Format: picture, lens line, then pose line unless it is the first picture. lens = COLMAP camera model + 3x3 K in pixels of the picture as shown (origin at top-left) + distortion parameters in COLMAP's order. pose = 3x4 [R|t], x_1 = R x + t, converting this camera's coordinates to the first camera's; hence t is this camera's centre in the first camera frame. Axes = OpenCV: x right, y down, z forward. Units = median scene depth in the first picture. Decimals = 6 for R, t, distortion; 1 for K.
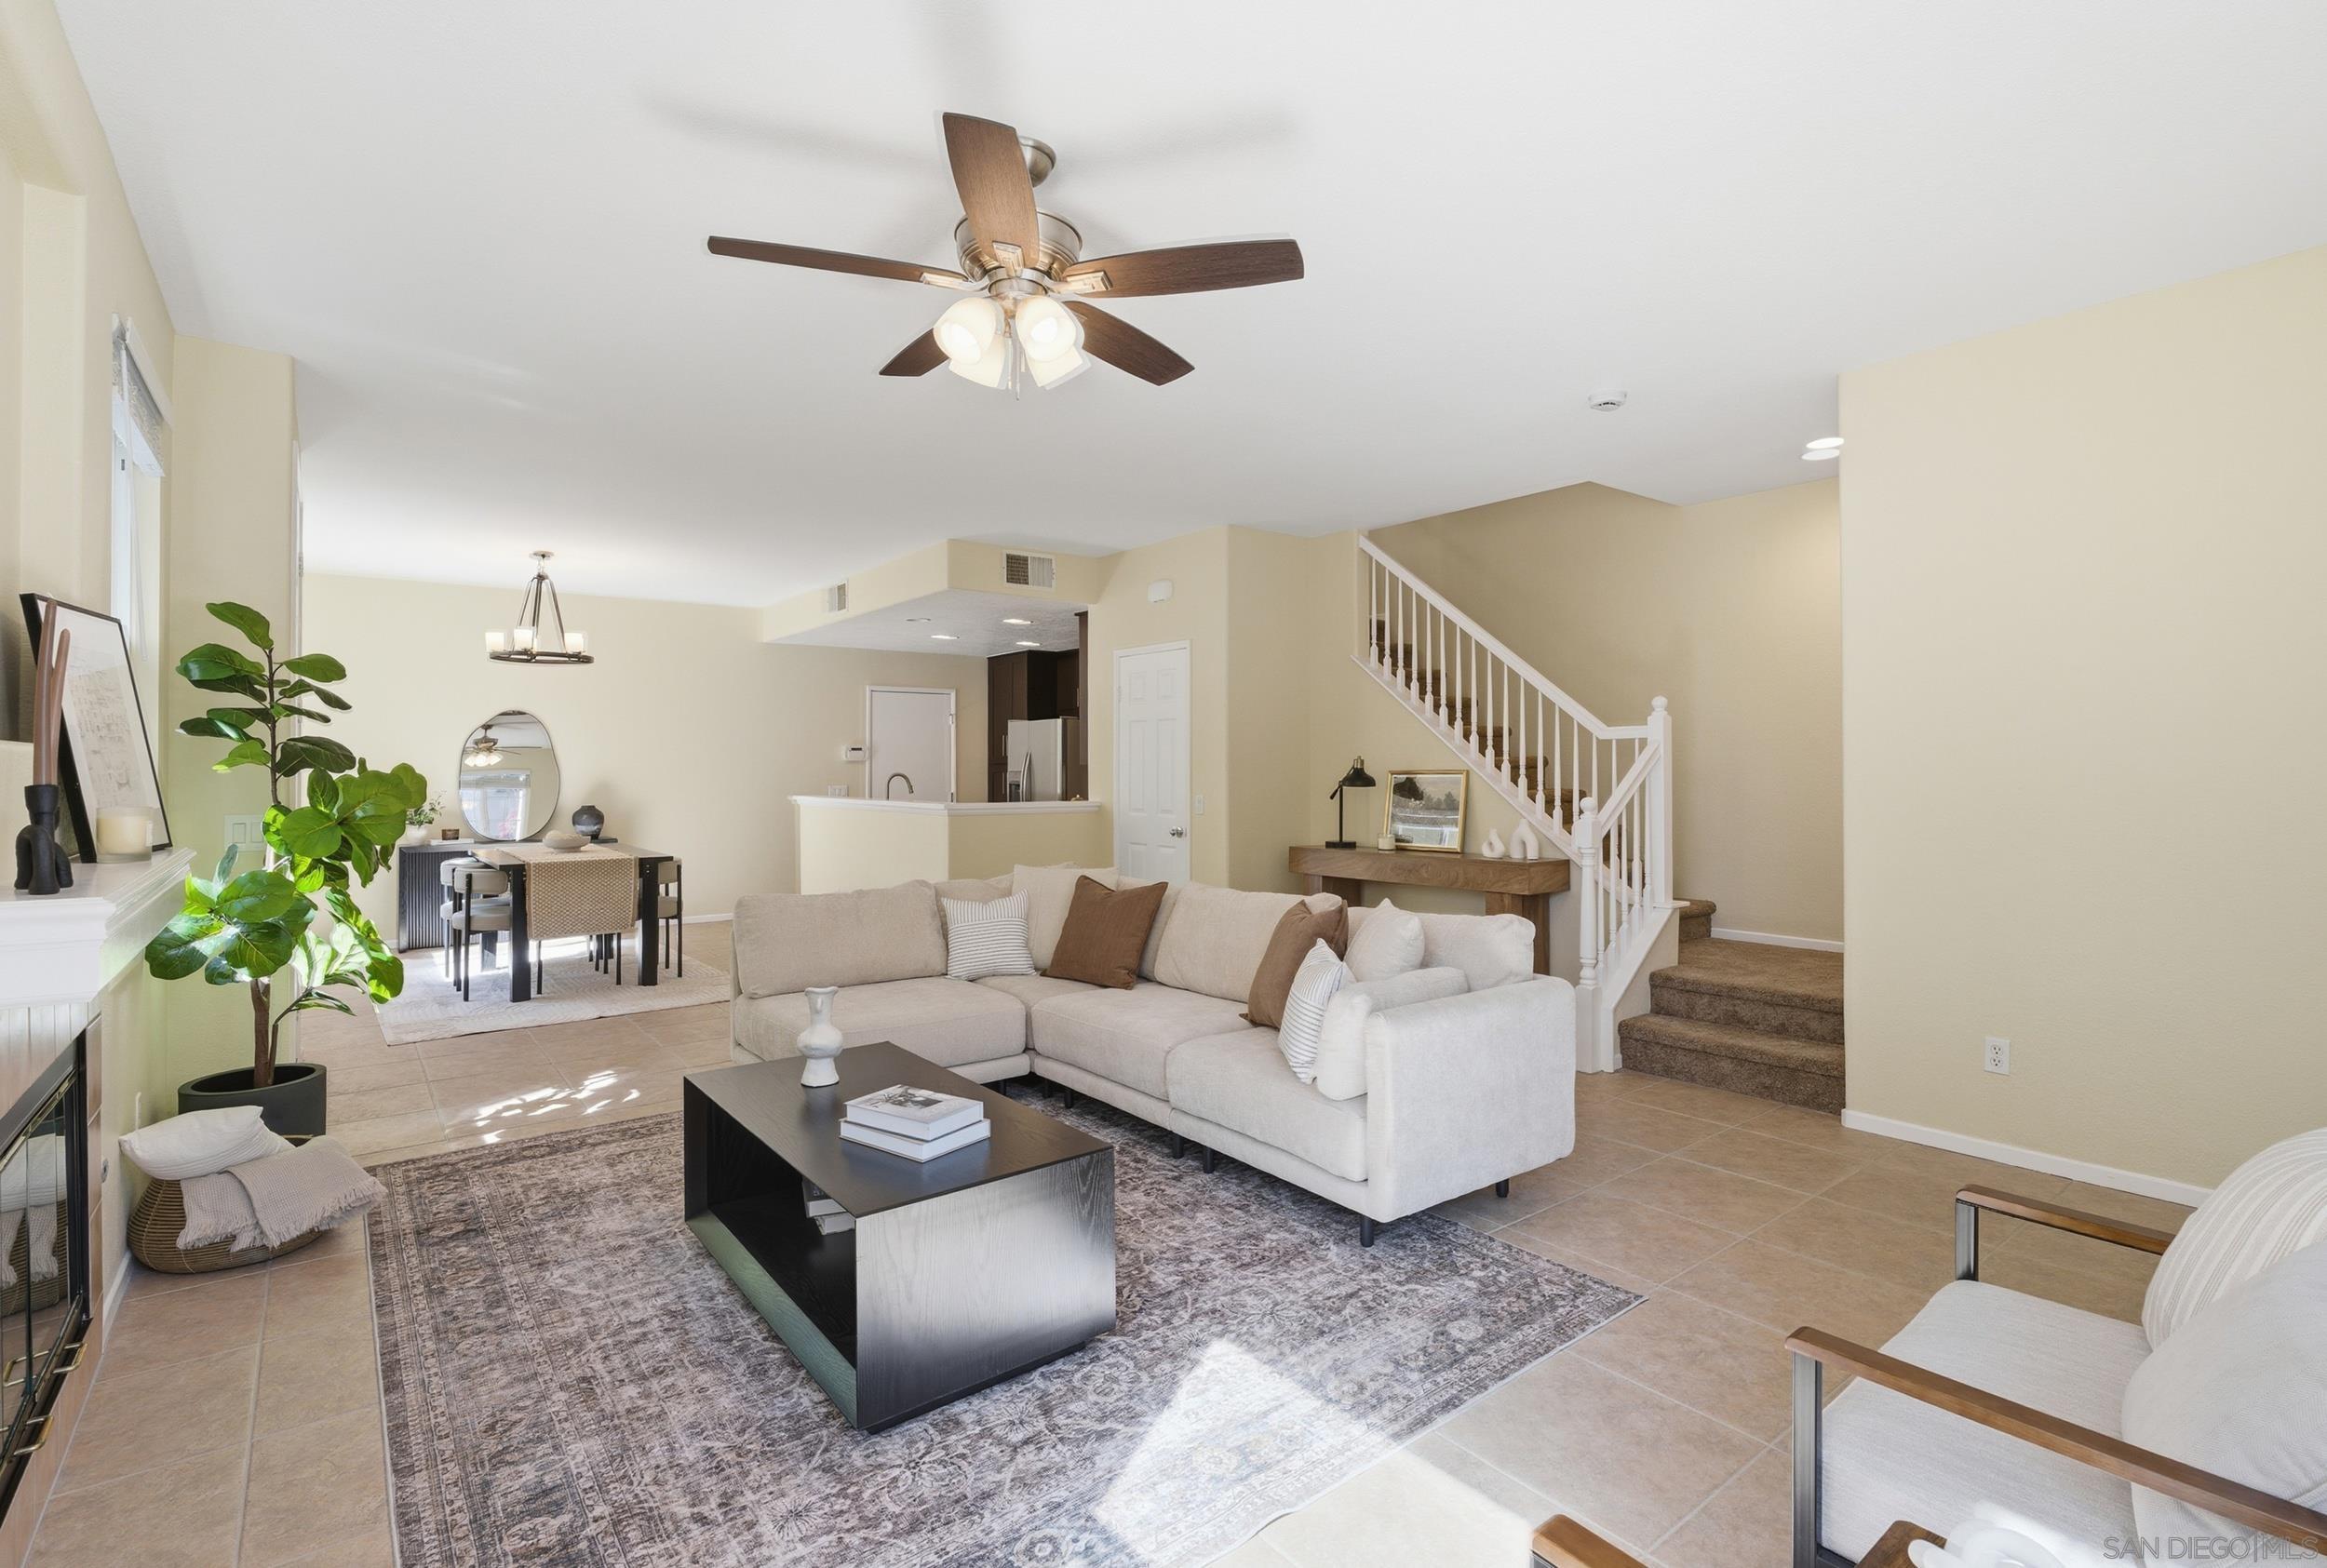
lens RADIAL K [[1062.0, 0, 1170.8], [0, 1062.0, 760.8], [0, 0, 1]] dist [0.002145, 0.000395]
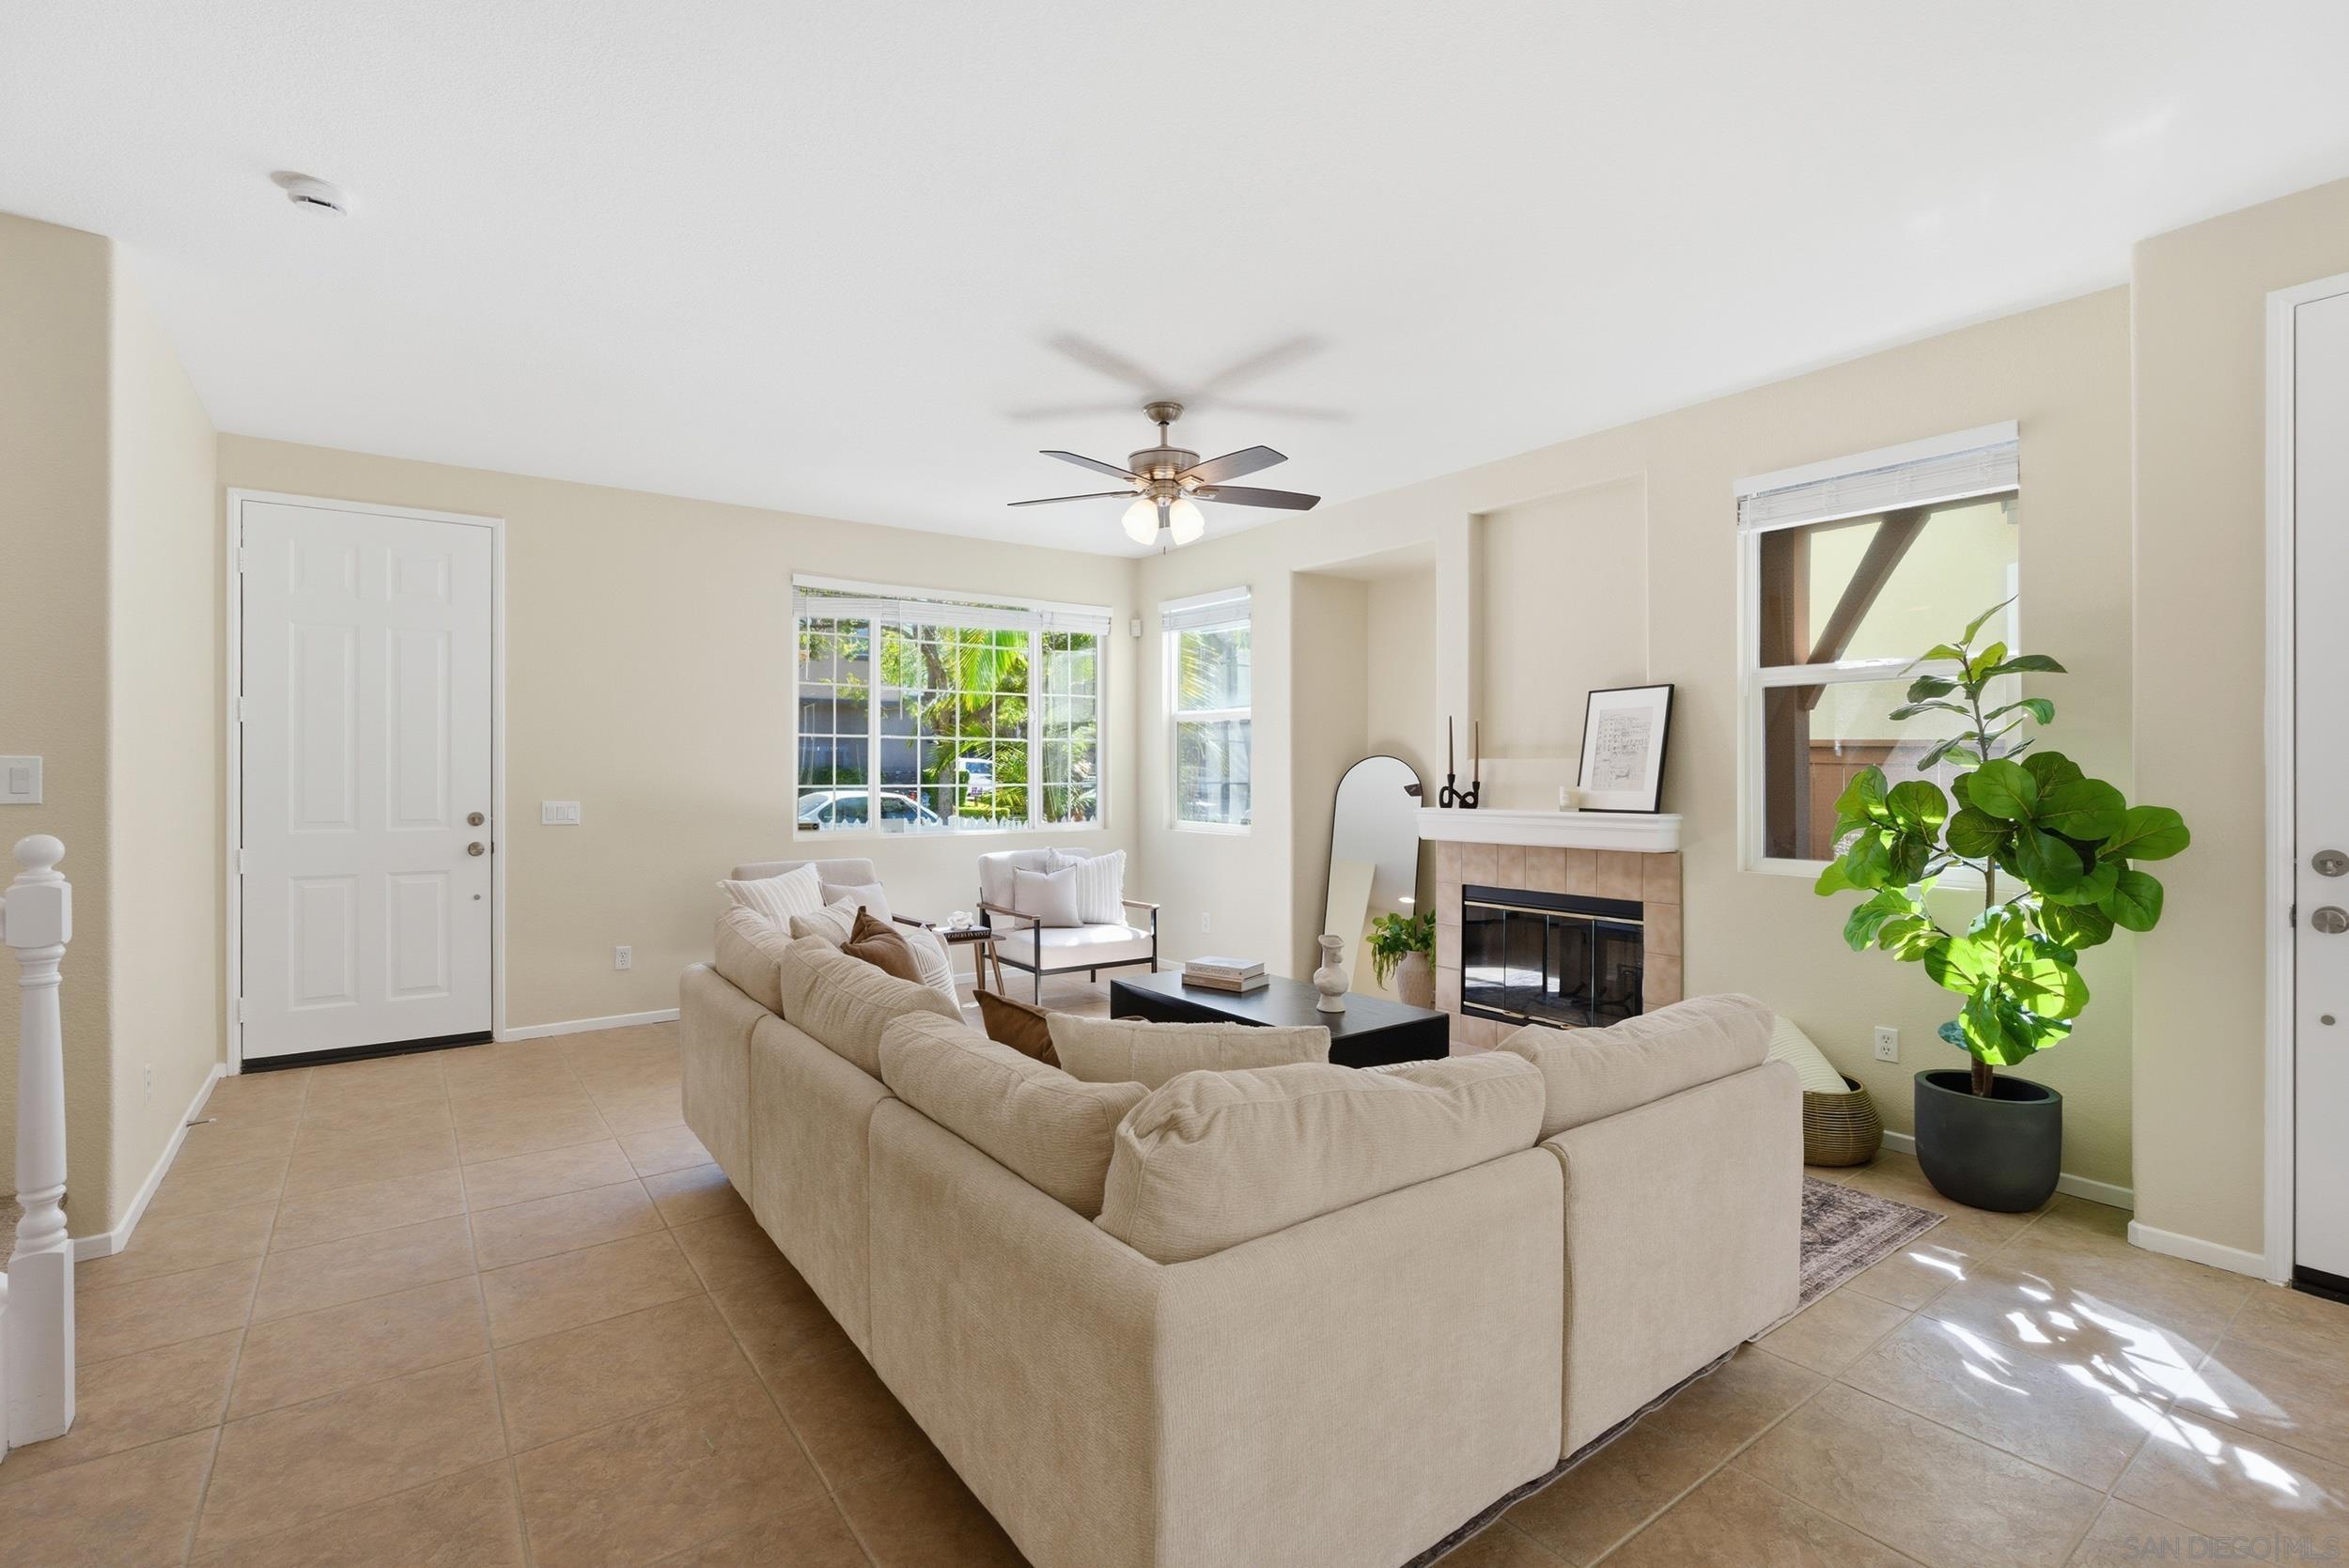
lens RADIAL K [[1075.4, 0, 1174.5], [0, 1075.4, 774.5], [0, 0, 1]] dist [-0.025557, 0.014034]
pose [[-0.999243, 0.008652, 0.037936, -0.162112], [0.008578, 0.999961, -0.002111, 0.014932], [-0.037953, -0.001784, -0.999278, 1.938108]]
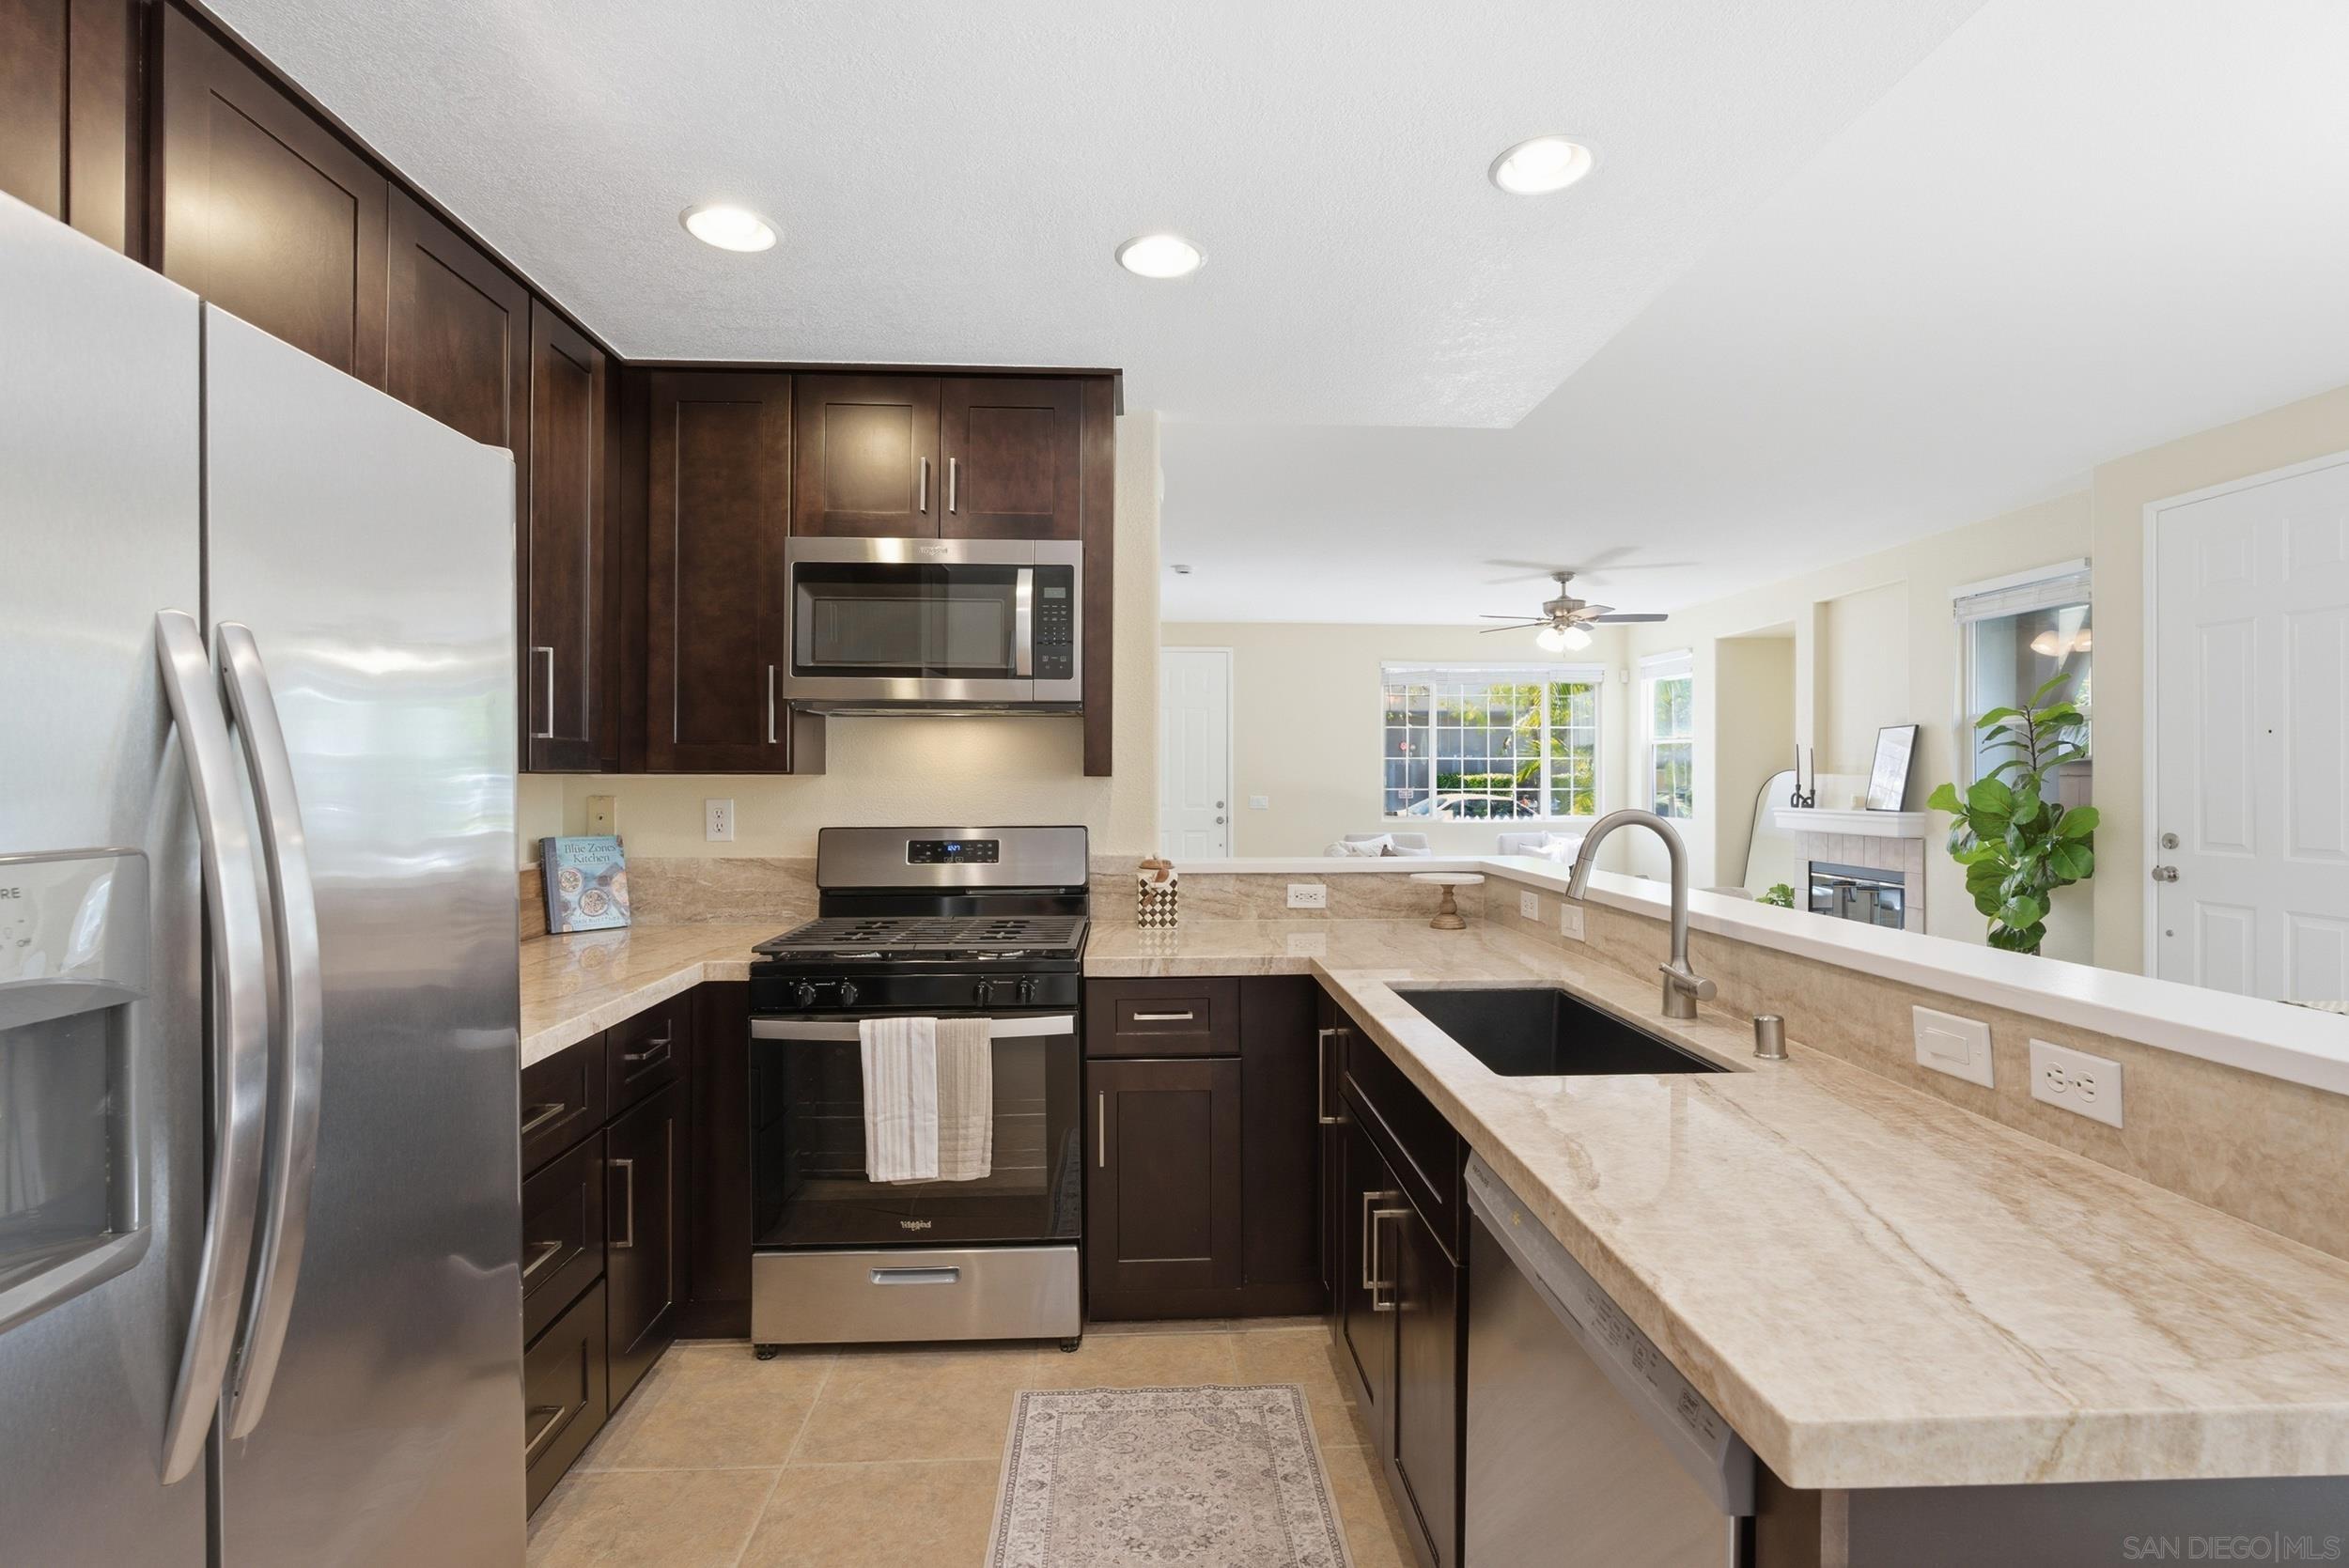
lens RADIAL K [[1075.4, 0, 1174.5], [0, 1075.4, 774.5], [0, 0, 1]] dist [-0.025557, 0.014034]
pose [[-0.807801, 0.008048, 0.589401, -0.735797], [0.002690, 0.999947, -0.009966, 0.013113], [-0.589450, -0.006465, -0.807779, 2.895398]]
